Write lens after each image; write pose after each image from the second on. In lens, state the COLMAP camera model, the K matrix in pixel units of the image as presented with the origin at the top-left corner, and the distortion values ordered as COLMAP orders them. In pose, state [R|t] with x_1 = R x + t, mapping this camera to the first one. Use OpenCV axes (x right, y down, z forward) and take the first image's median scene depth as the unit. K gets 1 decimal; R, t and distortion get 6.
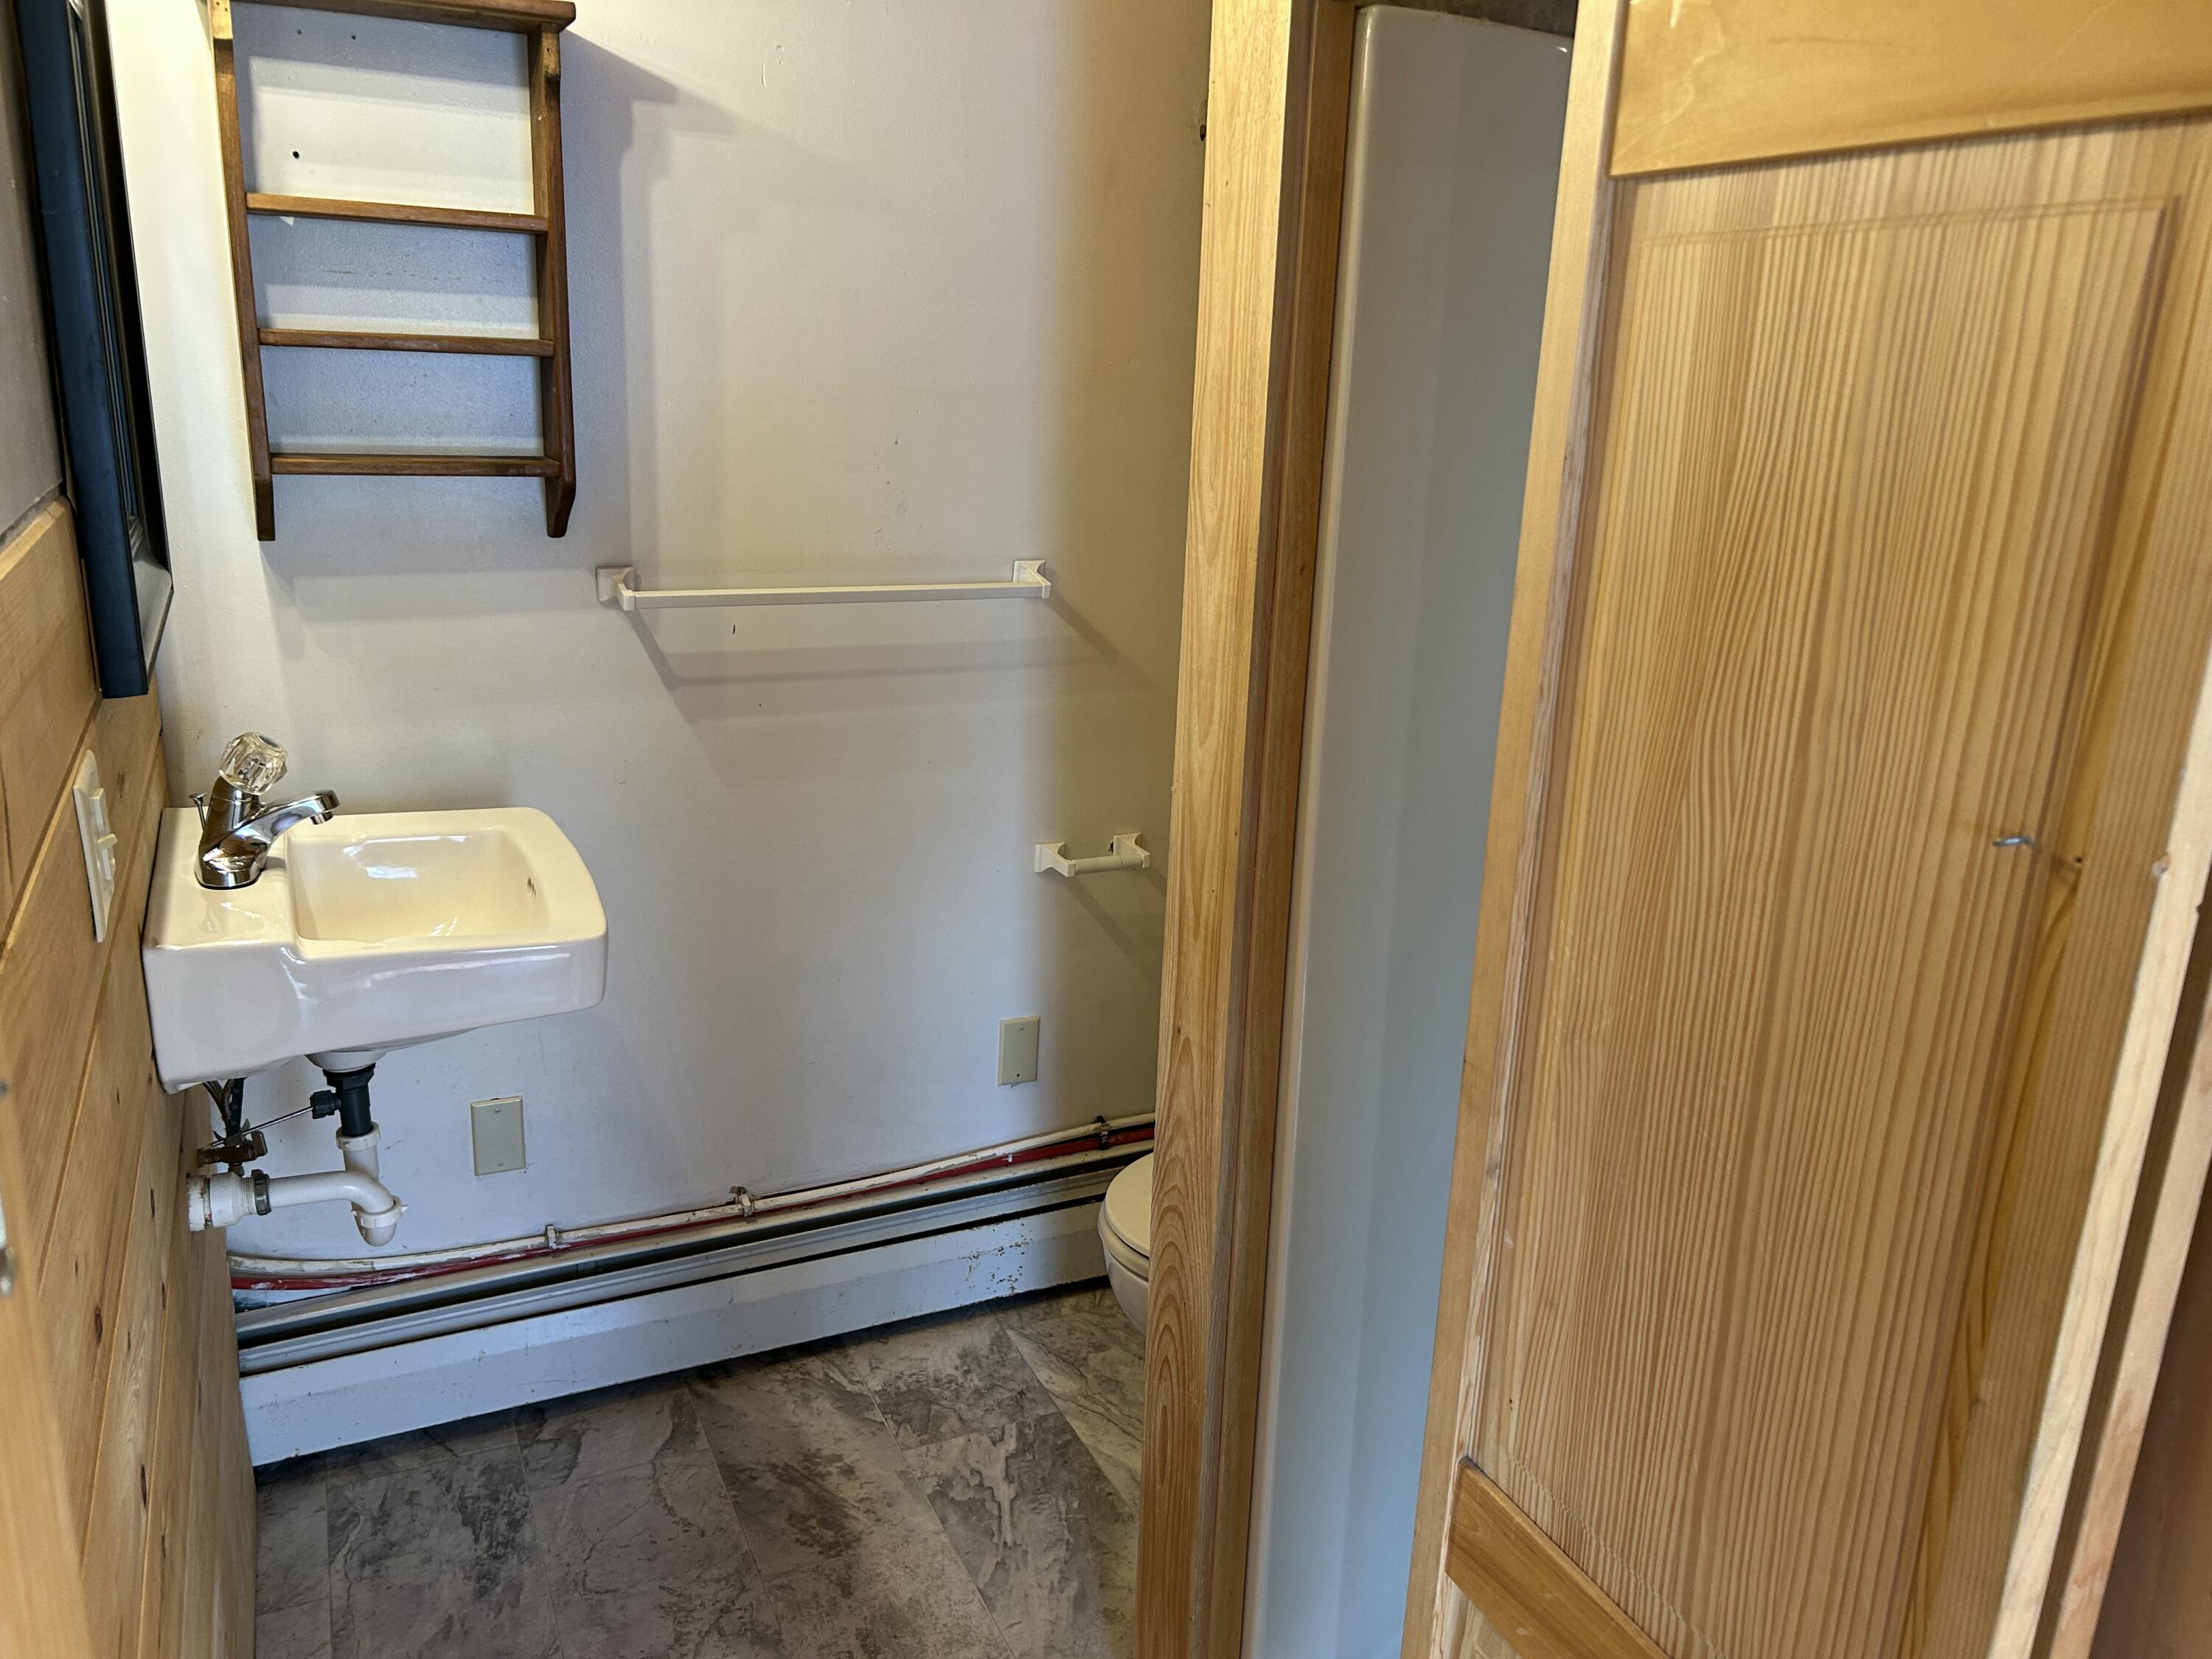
lens RADIAL K [[1668.5, 0, 1094.6], [0, 1668.5, 830.1], [0, 0, 1]] dist [0.068429, -0.127309]
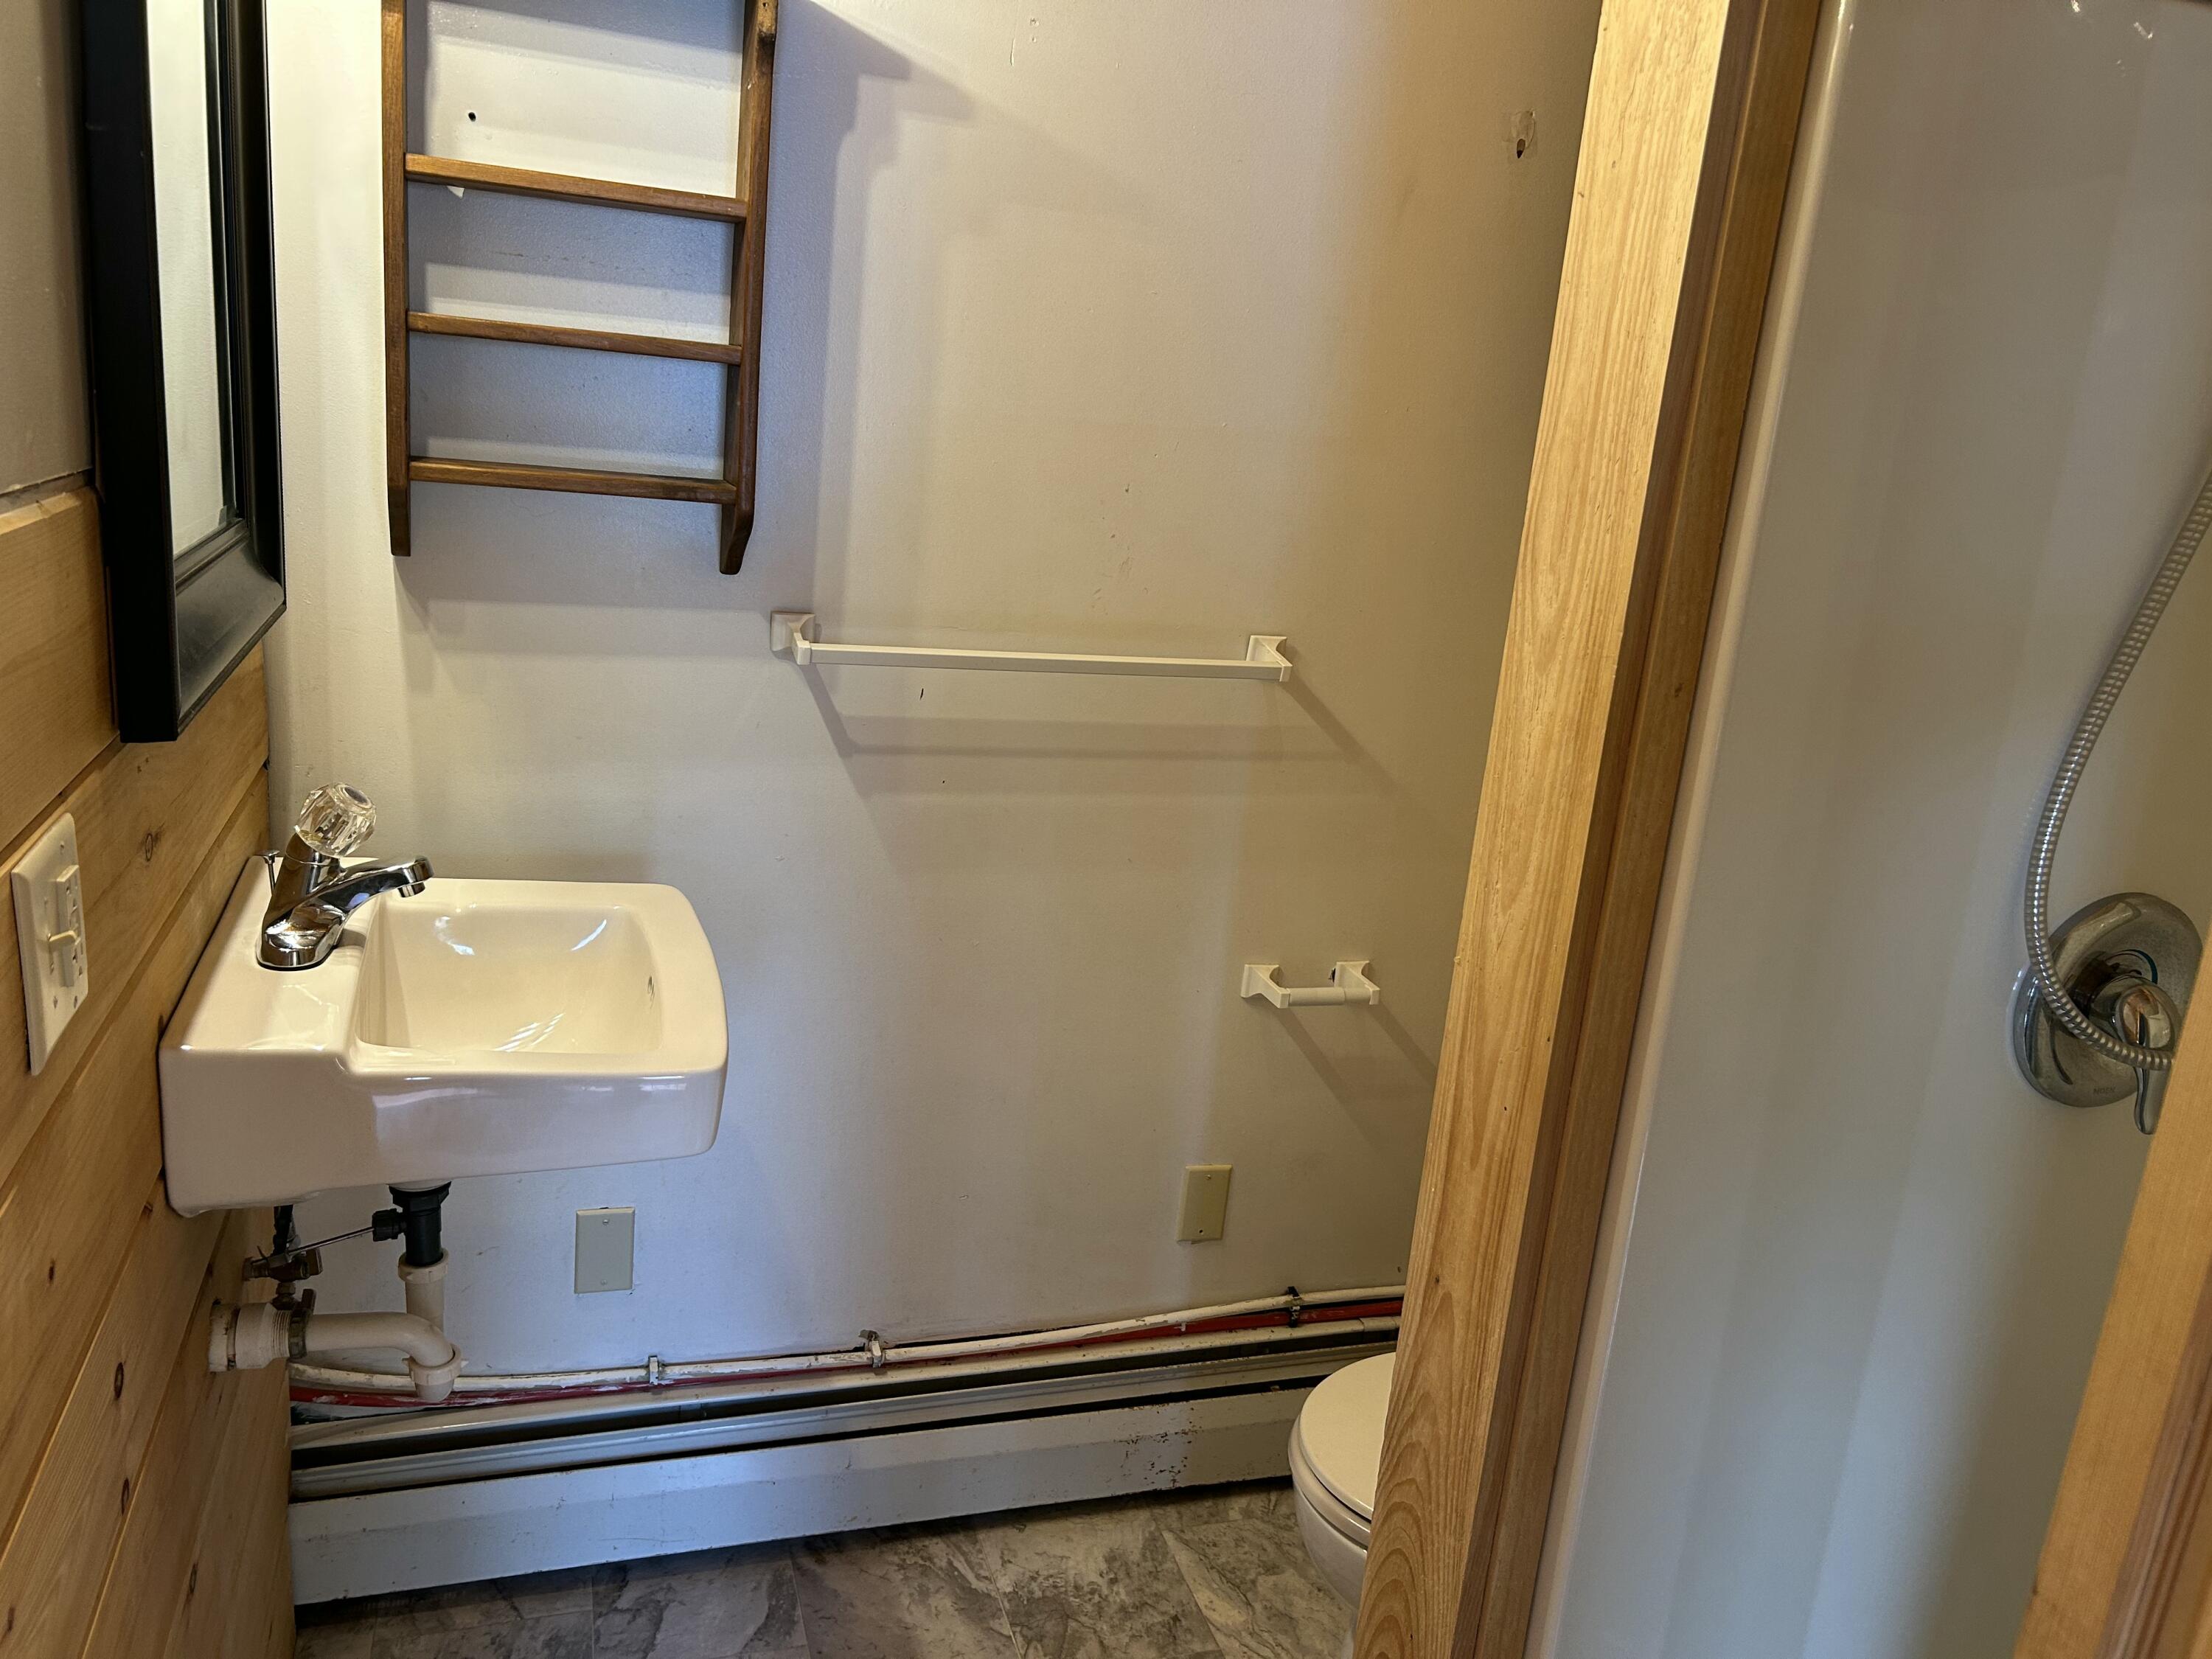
lens RADIAL K [[1668.5, 0, 1094.6], [0, 1668.5, 830.1], [0, 0, 1]] dist [0.068429, -0.127309]
pose [[0.990008, 0.084681, -0.112753, -0.027839], [-0.088445, 0.995665, -0.028799, -0.037665], [0.109825, 0.038484, 0.993206, 0.181671]]
